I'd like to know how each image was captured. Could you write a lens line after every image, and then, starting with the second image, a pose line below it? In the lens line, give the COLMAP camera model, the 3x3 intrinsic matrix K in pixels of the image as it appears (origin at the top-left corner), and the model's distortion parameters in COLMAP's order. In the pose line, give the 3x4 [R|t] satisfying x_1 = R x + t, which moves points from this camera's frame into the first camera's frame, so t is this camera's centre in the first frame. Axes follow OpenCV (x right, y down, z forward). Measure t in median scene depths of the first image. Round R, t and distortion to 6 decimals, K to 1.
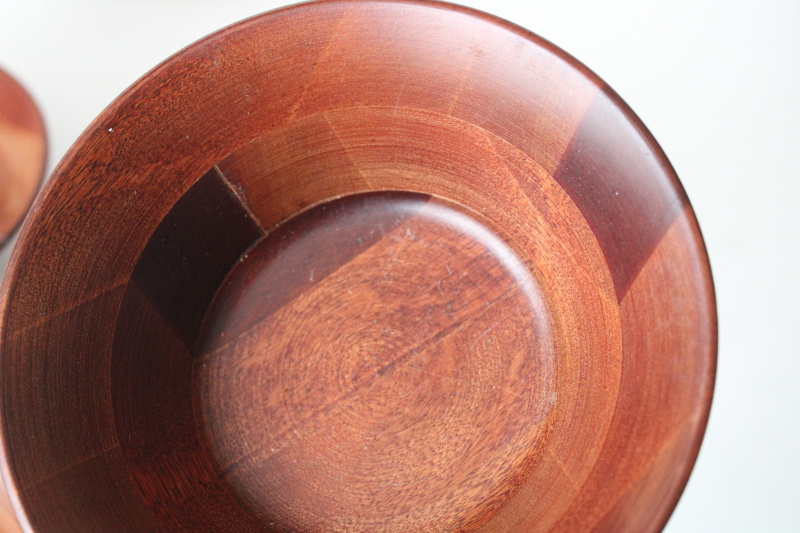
lens RADIAL K [[1166.2, 0, 399.8], [0, 1166.2, 267.3], [0, 0, 1]] dist [-0.023694, 0.000000]
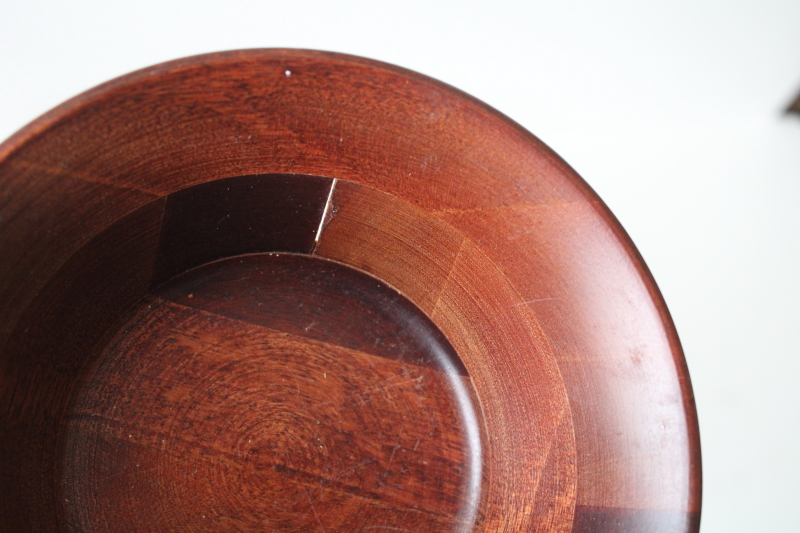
lens RADIAL K [[1166.2, 0, 400.8], [0, 1166.2, 266.3], [0, 0, 1]] dist [-0.023694, 0.000000]
pose [[0.639570, 0.749638, 0.170272, -0.223448], [-0.767623, 0.634682, 0.089074, -0.157146], [-0.041295, -0.187674, 0.981363, 0.160010]]
